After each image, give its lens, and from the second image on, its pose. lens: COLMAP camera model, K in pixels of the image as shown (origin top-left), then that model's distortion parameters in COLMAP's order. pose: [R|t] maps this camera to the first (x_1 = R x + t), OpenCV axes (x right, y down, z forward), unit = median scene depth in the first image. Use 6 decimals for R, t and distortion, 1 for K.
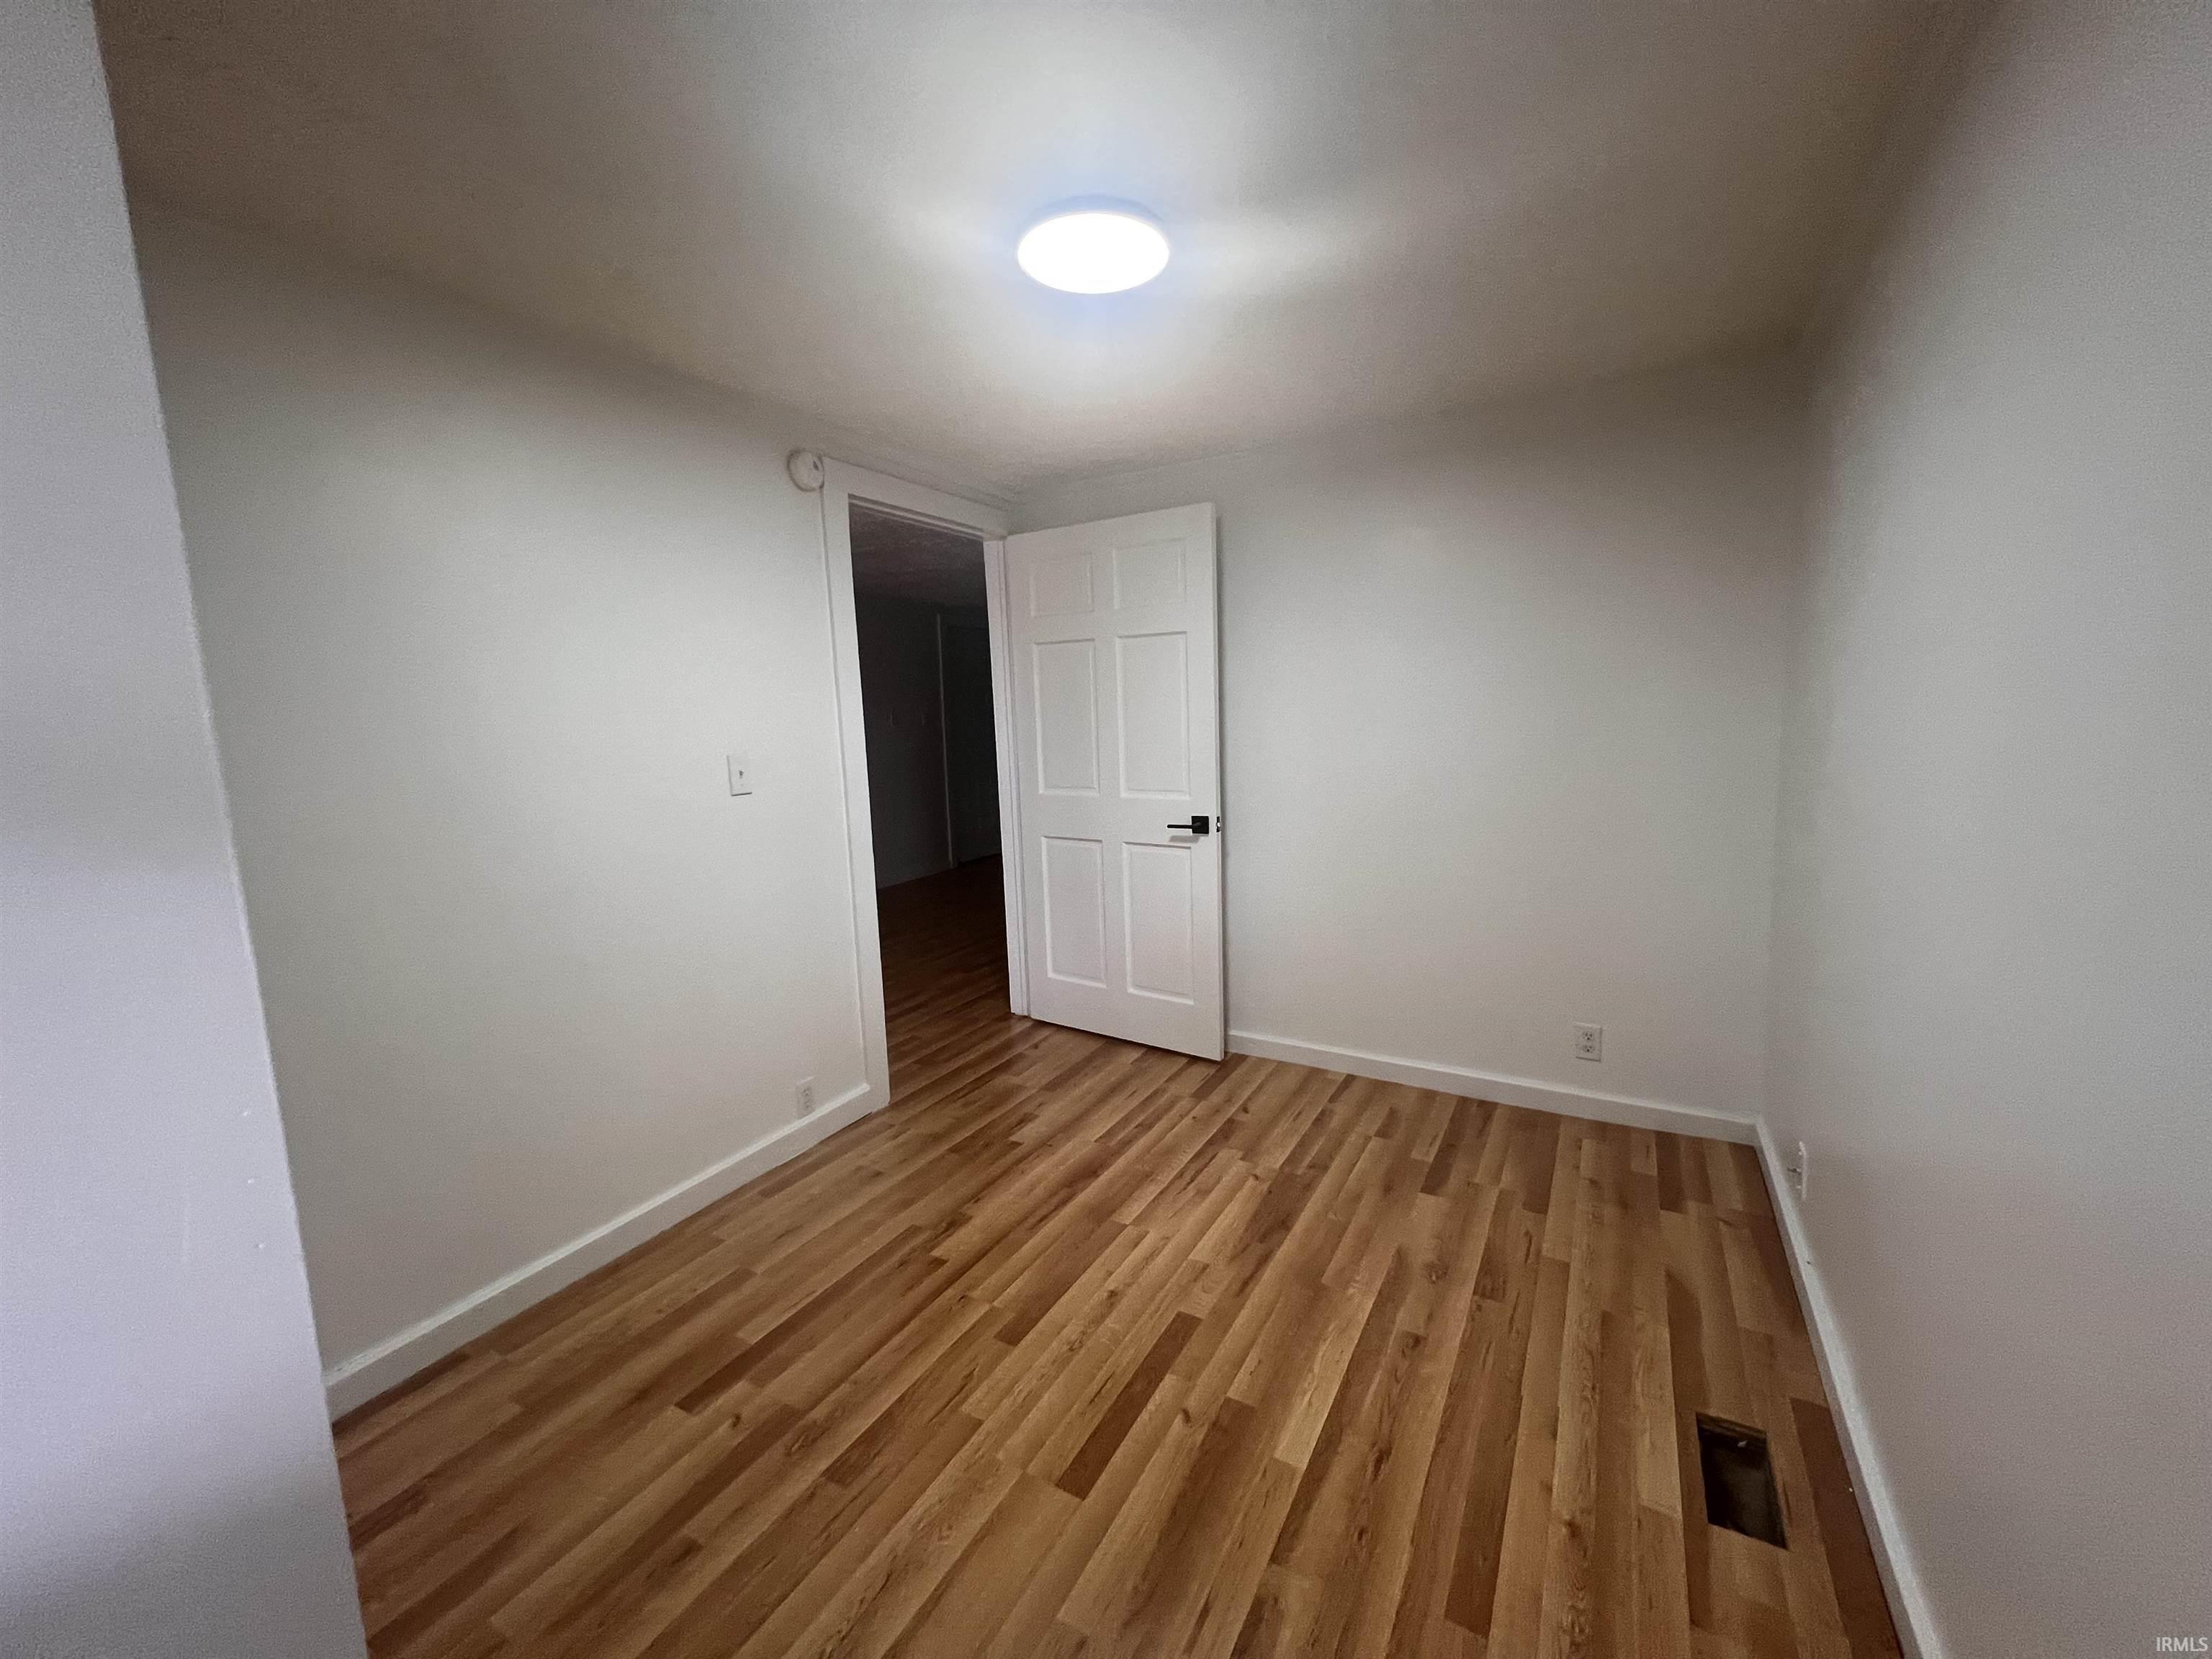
lens RADIAL K [[882.5, 0, 1106.9], [0, 882.5, 832.6], [0, 0, 1]] dist [-0.001390, 0.000227]
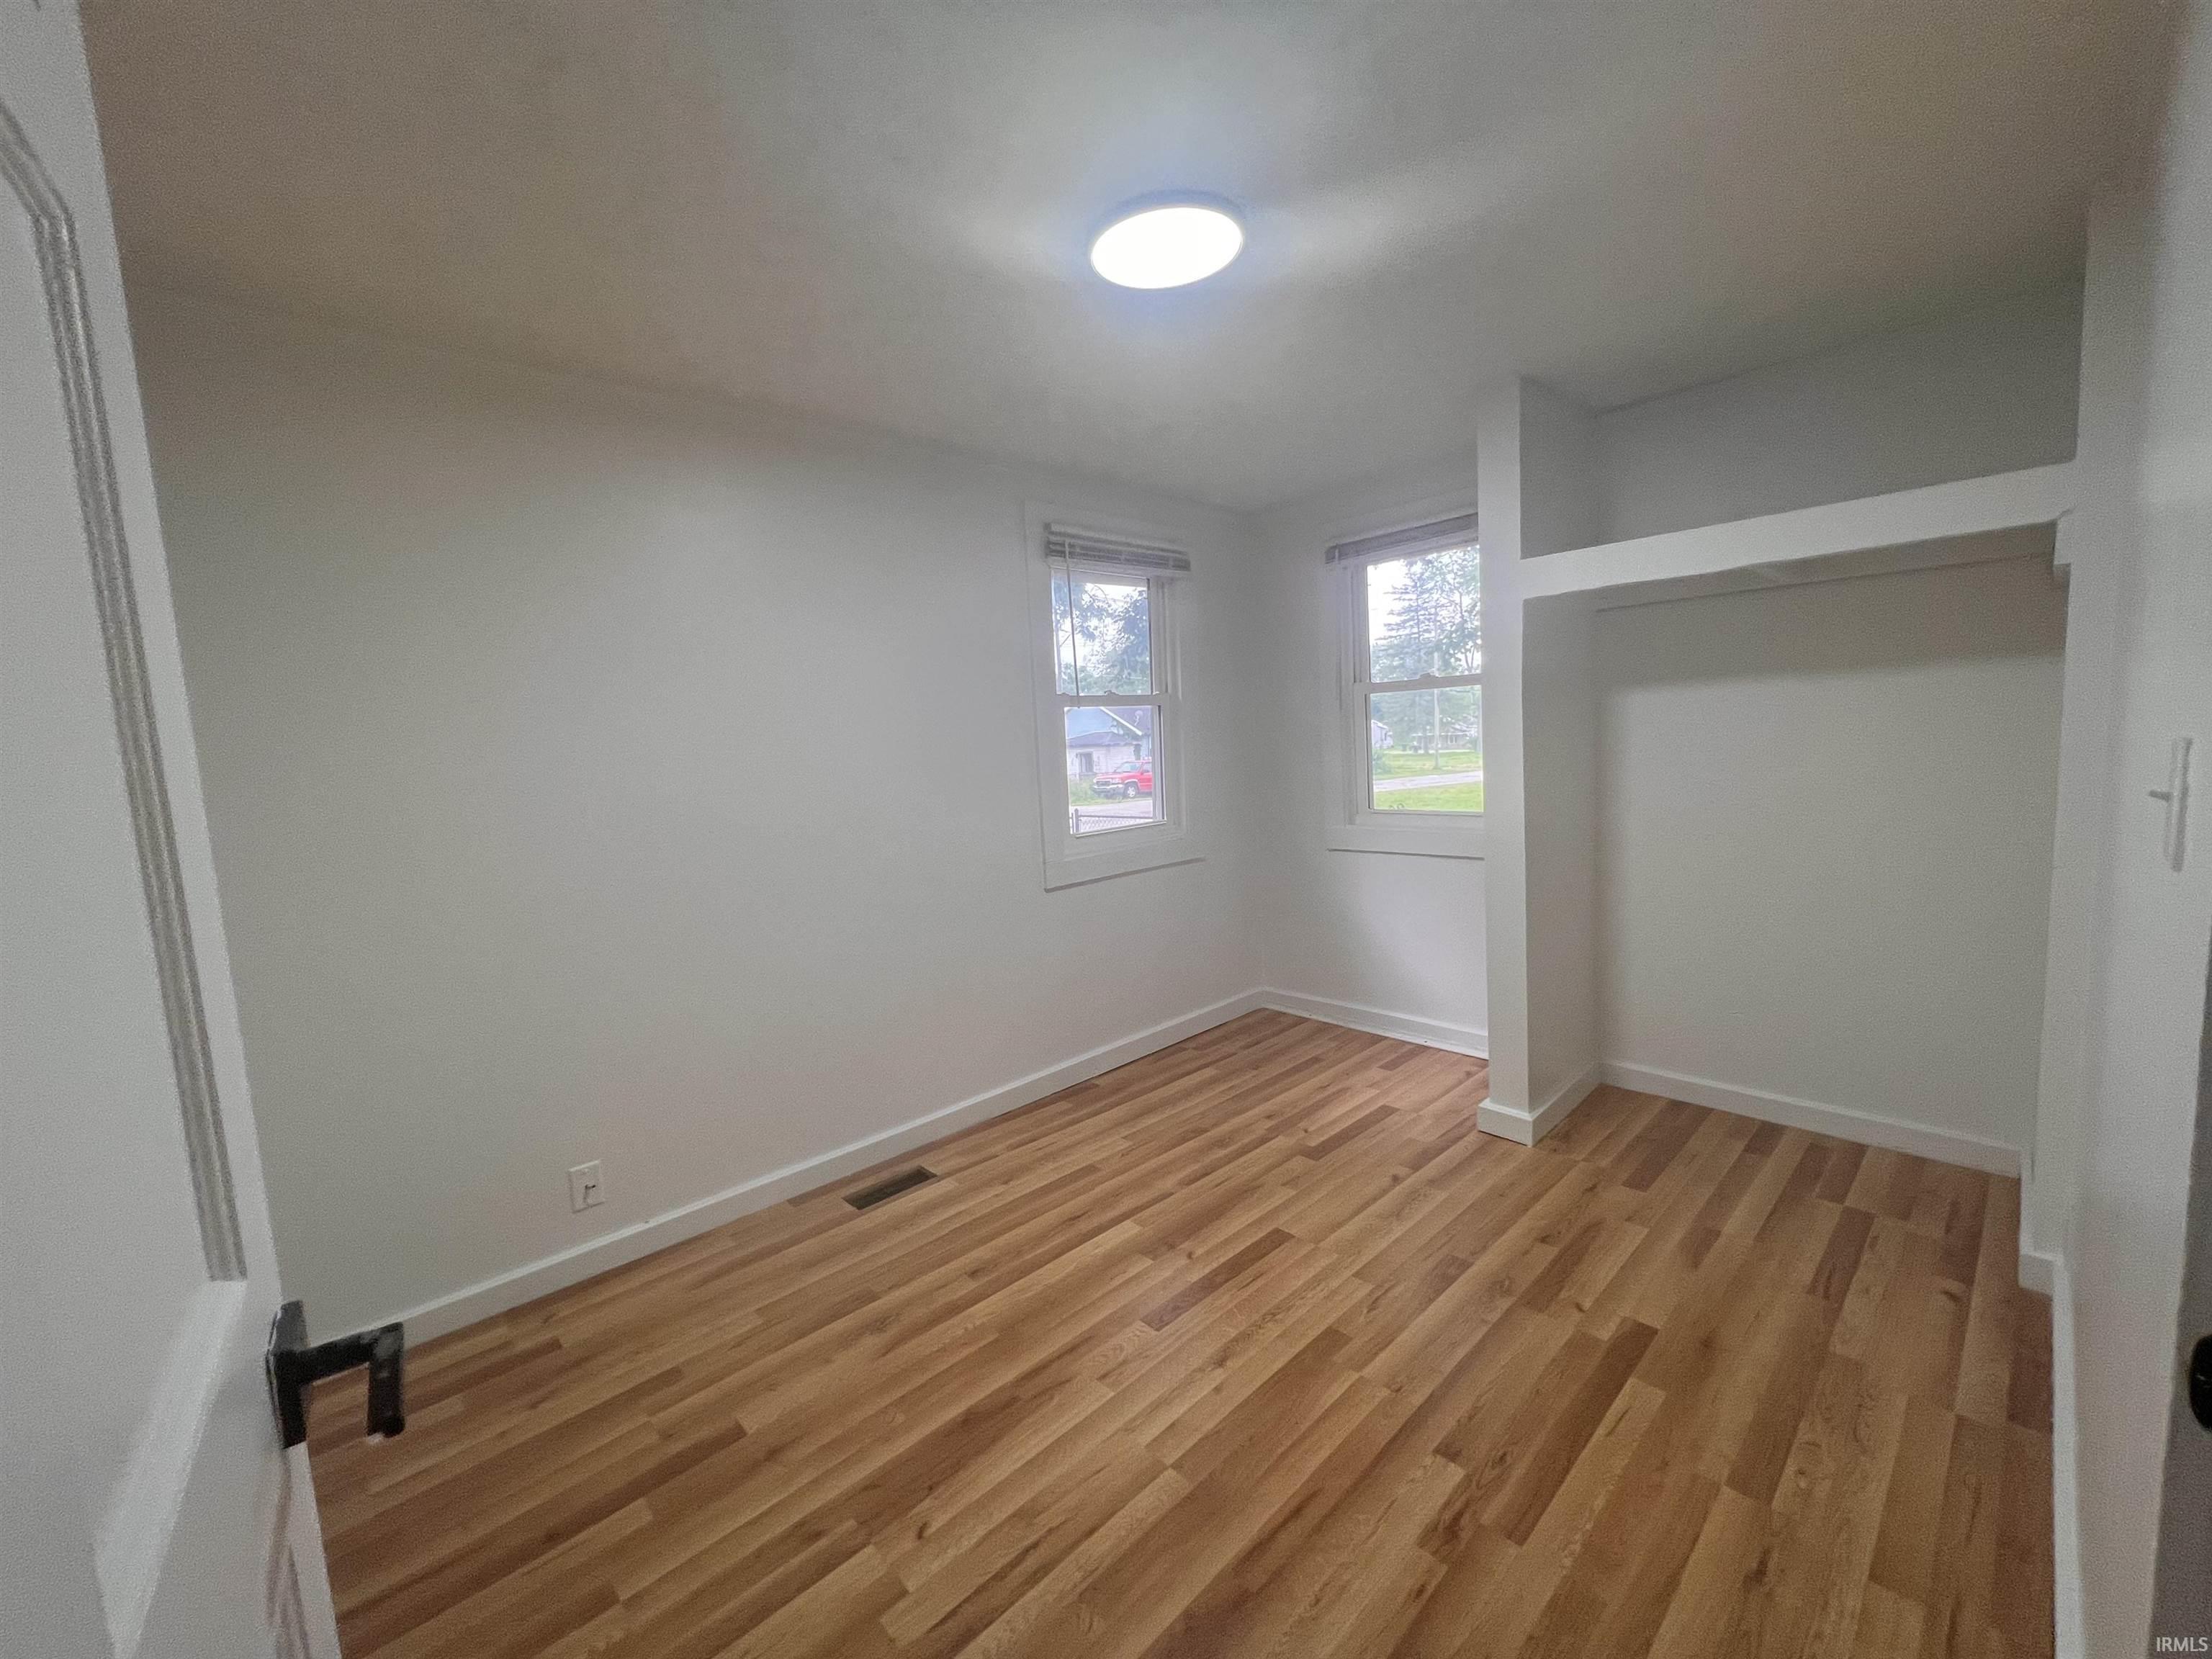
lens RADIAL K [[882.5, 0, 1106.9], [0, 882.5, 832.6], [0, 0, 1]] dist [-0.001390, 0.000227]
pose [[-0.951529, 0.047263, 0.303905, -0.182747], [0.122749, 0.964372, 0.234349, -0.219392], [-0.282001, 0.260294, -0.923430, 1.740010]]
